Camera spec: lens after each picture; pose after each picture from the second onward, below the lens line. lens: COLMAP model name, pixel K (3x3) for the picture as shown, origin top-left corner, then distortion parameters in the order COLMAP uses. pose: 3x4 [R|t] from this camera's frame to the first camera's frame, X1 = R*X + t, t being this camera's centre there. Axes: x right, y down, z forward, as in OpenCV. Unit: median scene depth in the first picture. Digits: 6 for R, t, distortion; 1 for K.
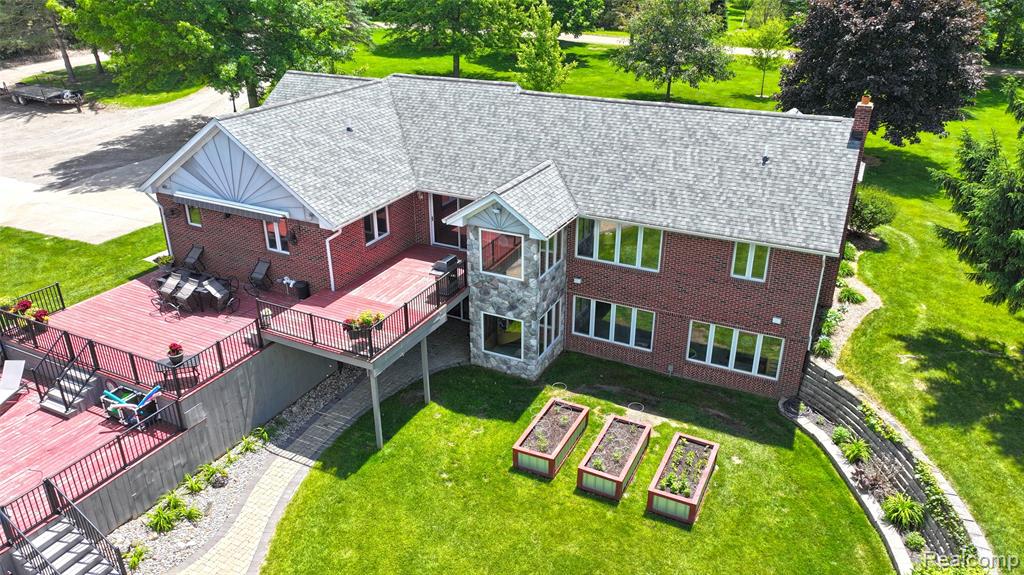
lens RADIAL K [[720.0, 0, 516.0], [0, 720.0, 285.9], [0, 0, 1]] dist [-0.004759, 0.018913]
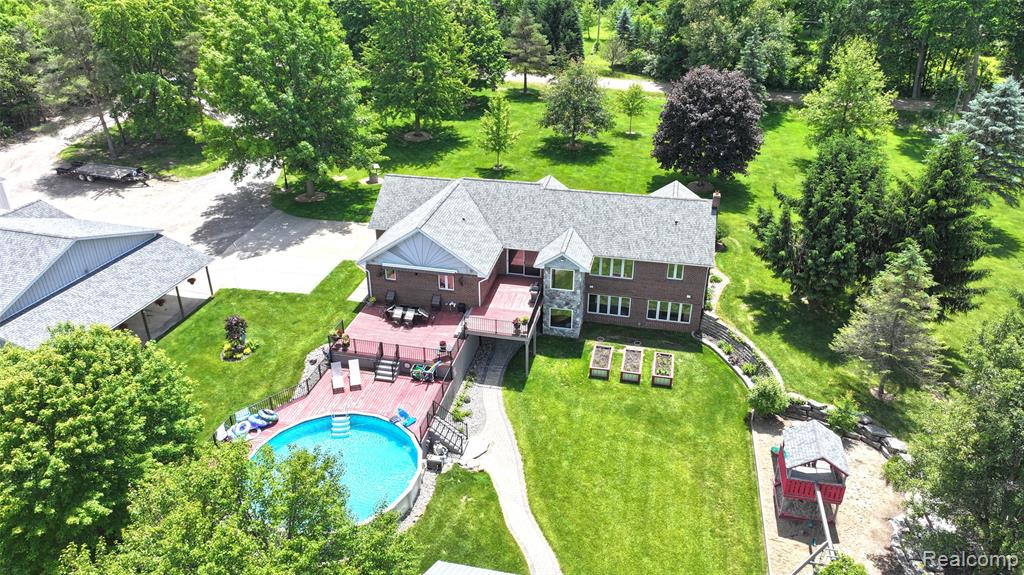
lens RADIAL K [[717.6, 0, 515.7], [0, 717.6, 284.1], [0, 0, 1]] dist [-0.003051, 0.013407]
pose [[0.970432, -0.111713, 0.213968, -0.598837], [0.101716, 0.993167, 0.057209, -0.164341], [-0.218897, -0.033754, 0.975164, -0.992097]]
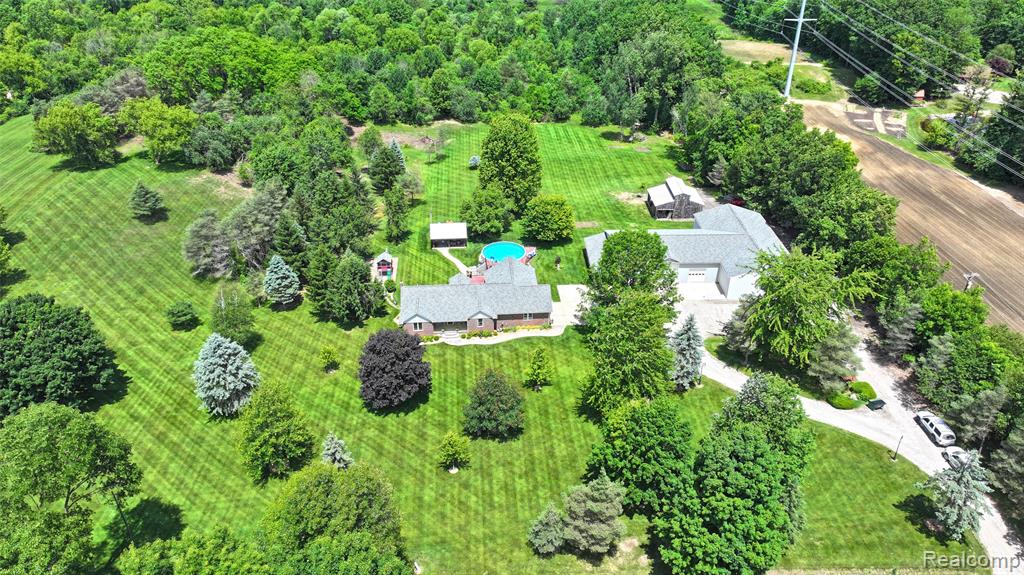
lens RADIAL K [[721.5, 0, 517.0], [0, 721.5, 284.1], [0, 0, 1]] dist [-0.001863, 0.017360]
pose [[-0.857915, 0.255662, -0.445667, 2.081562], [-0.222405, 0.597138, 0.770689, -4.433589], [0.463161, 0.760305, -0.455433, 3.746482]]
